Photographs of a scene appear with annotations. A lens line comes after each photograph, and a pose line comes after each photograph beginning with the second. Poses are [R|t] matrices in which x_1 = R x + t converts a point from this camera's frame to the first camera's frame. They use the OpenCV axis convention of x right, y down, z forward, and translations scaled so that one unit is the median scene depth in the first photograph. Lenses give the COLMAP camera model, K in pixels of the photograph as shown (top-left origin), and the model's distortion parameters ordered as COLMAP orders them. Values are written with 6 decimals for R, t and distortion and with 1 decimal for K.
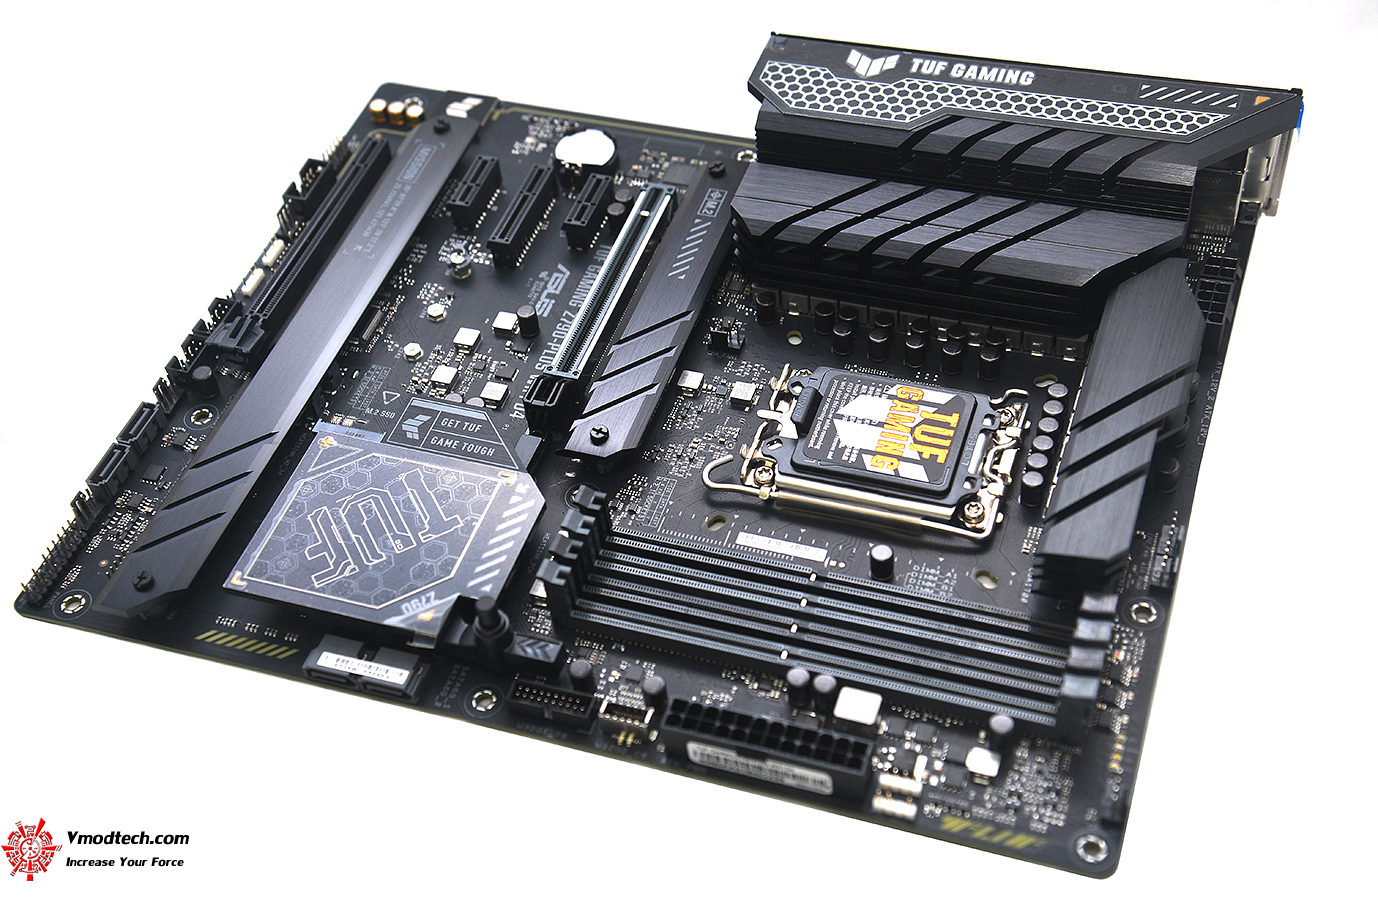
lens RADIAL K [[1823.3, 0, 681.0], [0, 1823.3, 466.1], [0, 0, 1]] dist [0.162181, 0.105100]
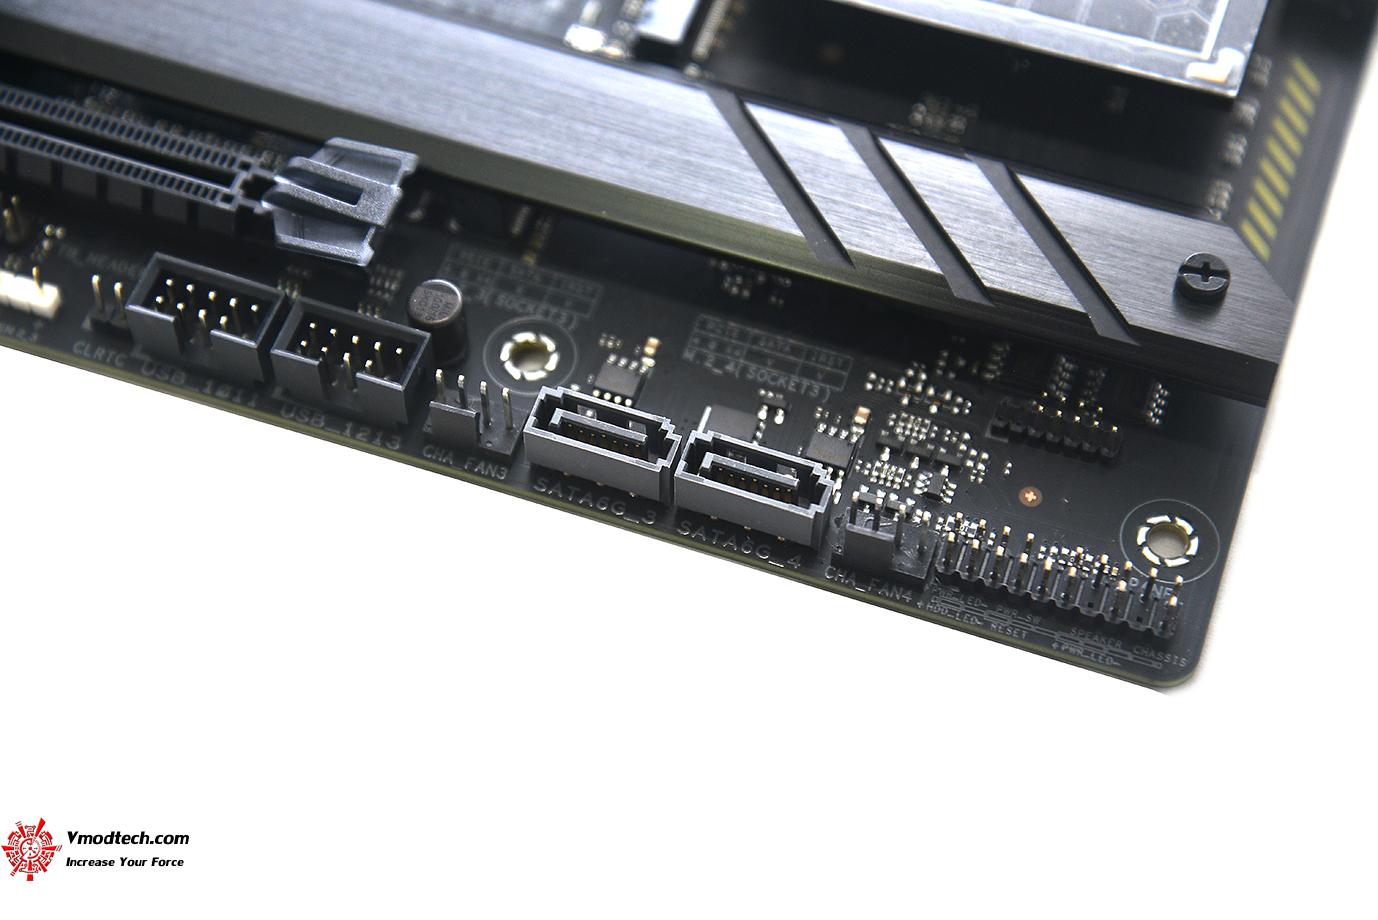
lens RADIAL K [[2602.7, 0, 678.3], [0, 2602.7, 457.5], [0, 0, 1]] dist [0.281519, 0.109486]
pose [[0.000253, -0.800983, 0.598688, -0.616591], [0.754692, 0.392939, 0.525394, -0.282759], [-0.656079, 0.451692, 0.604594, 0.708699]]
